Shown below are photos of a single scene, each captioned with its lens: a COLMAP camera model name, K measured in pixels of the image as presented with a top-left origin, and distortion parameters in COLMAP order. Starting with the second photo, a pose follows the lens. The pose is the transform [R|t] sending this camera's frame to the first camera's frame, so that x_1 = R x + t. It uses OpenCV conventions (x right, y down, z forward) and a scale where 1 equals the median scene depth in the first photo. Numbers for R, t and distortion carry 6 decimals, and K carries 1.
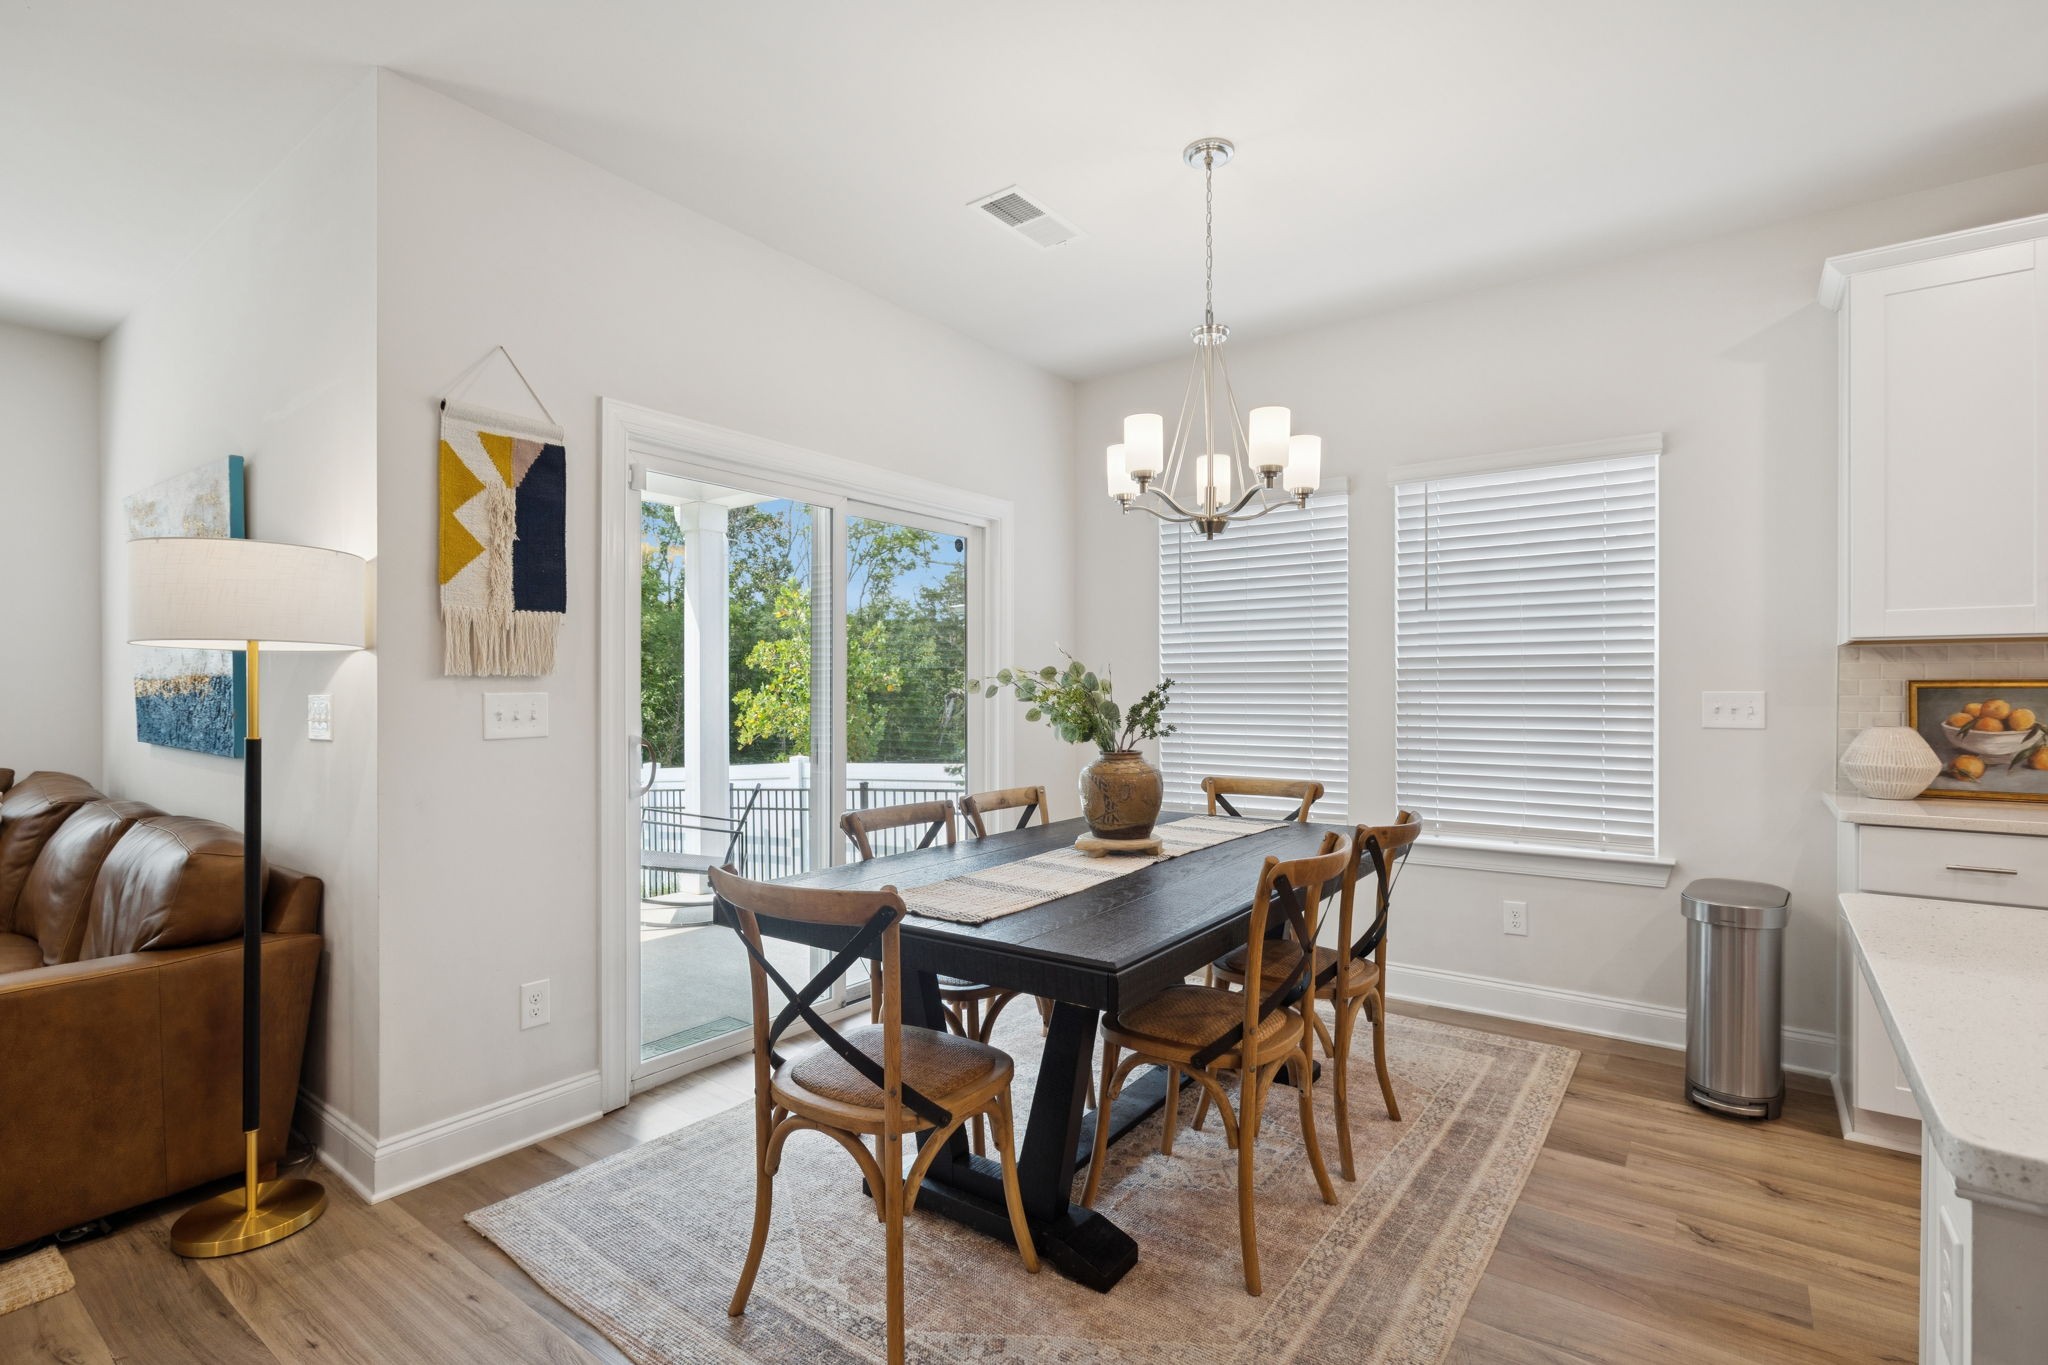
lens RADIAL K [[964.9, 0, 1031.1], [0, 964.9, 694.2], [0, 0, 1]] dist [-0.001899, 0.001384]
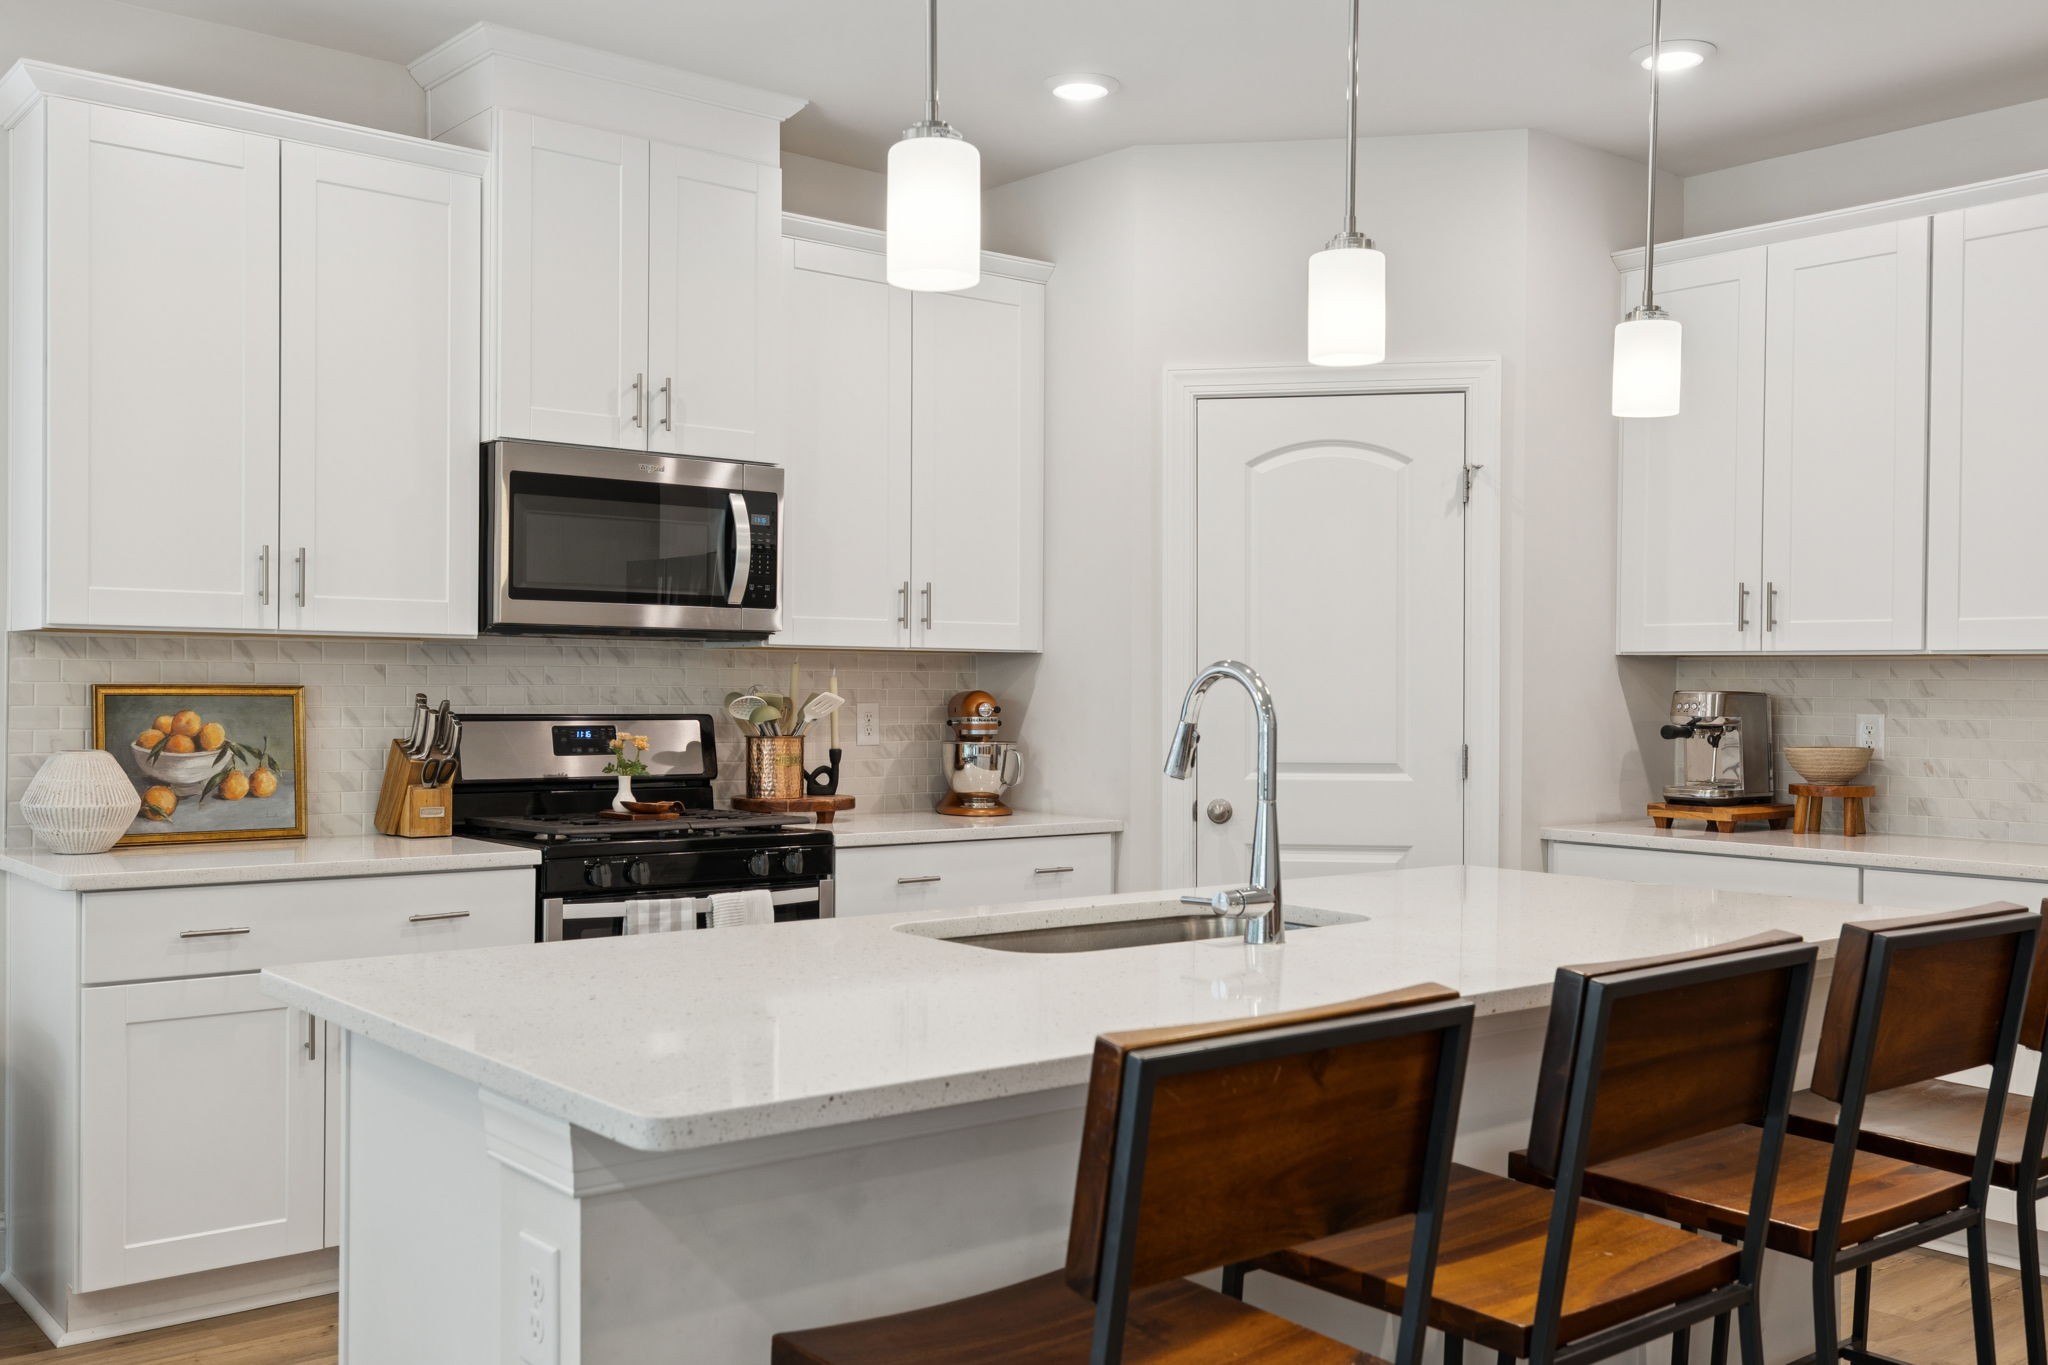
lens RADIAL K [[1868.1, 0, 1024.0], [0, 1868.1, 682.5], [0, 0, 1]] dist [-0.010804, -0.002346]
pose [[0.241134, 0.004004, 0.970484, -0.281606], [-0.003841, 0.999988, -0.003171, -0.015515], [-0.970484, -0.002963, 0.241147, 0.003784]]
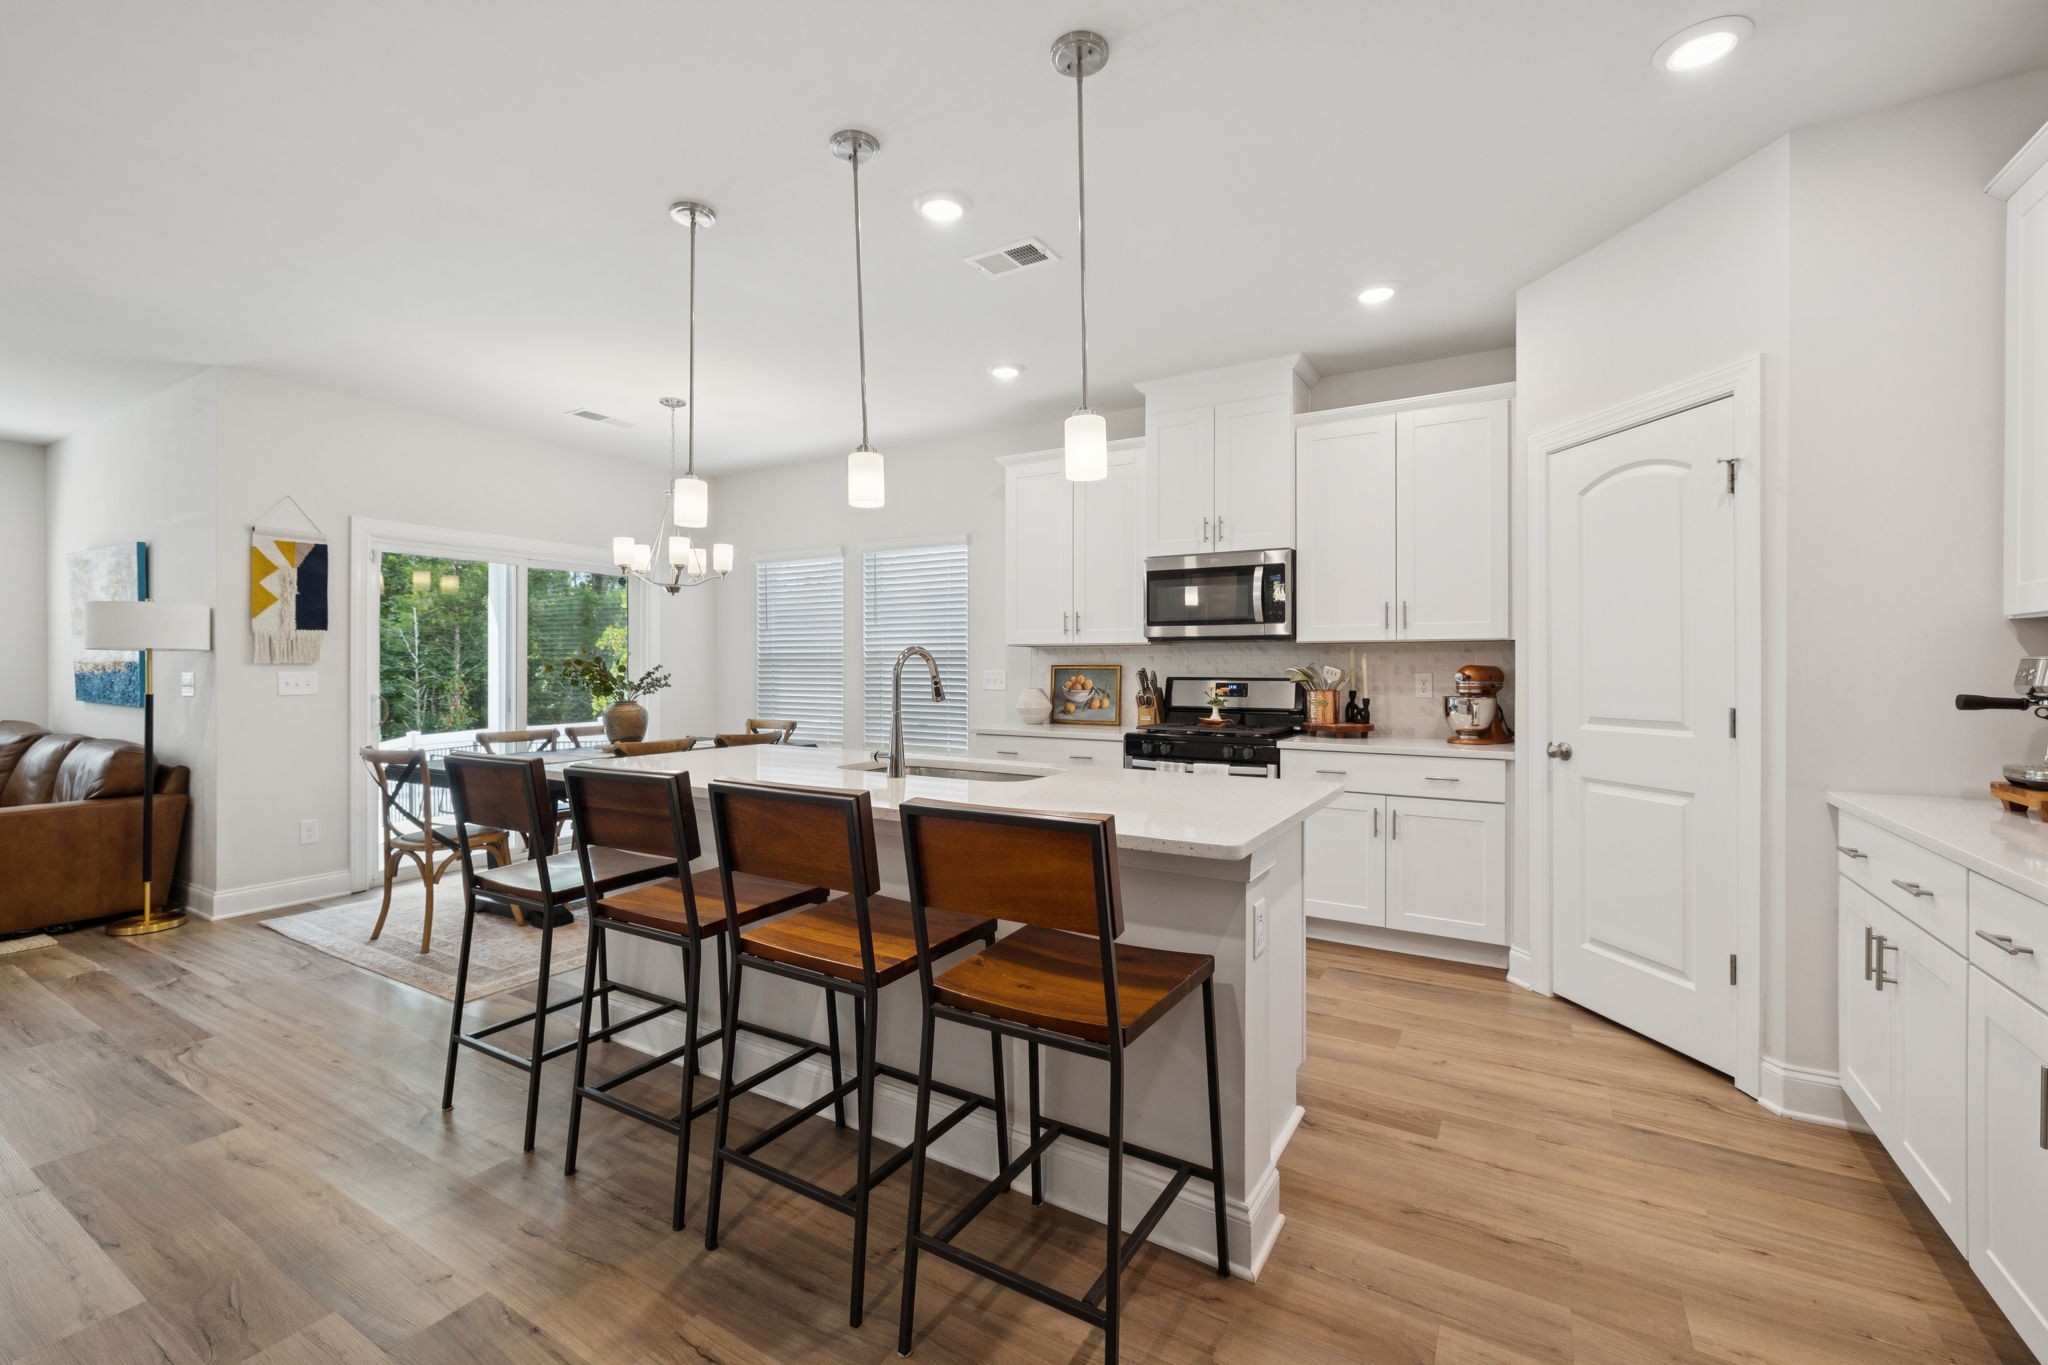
lens RADIAL K [[874.2, 0, 1010.4], [0, 874.2, 667.9], [0, 0, 1]] dist [0.010704, -0.000577]
pose [[0.996249, 0.000289, 0.086537, 0.725365], [-0.000077, 0.999997, -0.002451, -0.004955], [-0.086538, 0.002435, 0.996246, -0.872817]]
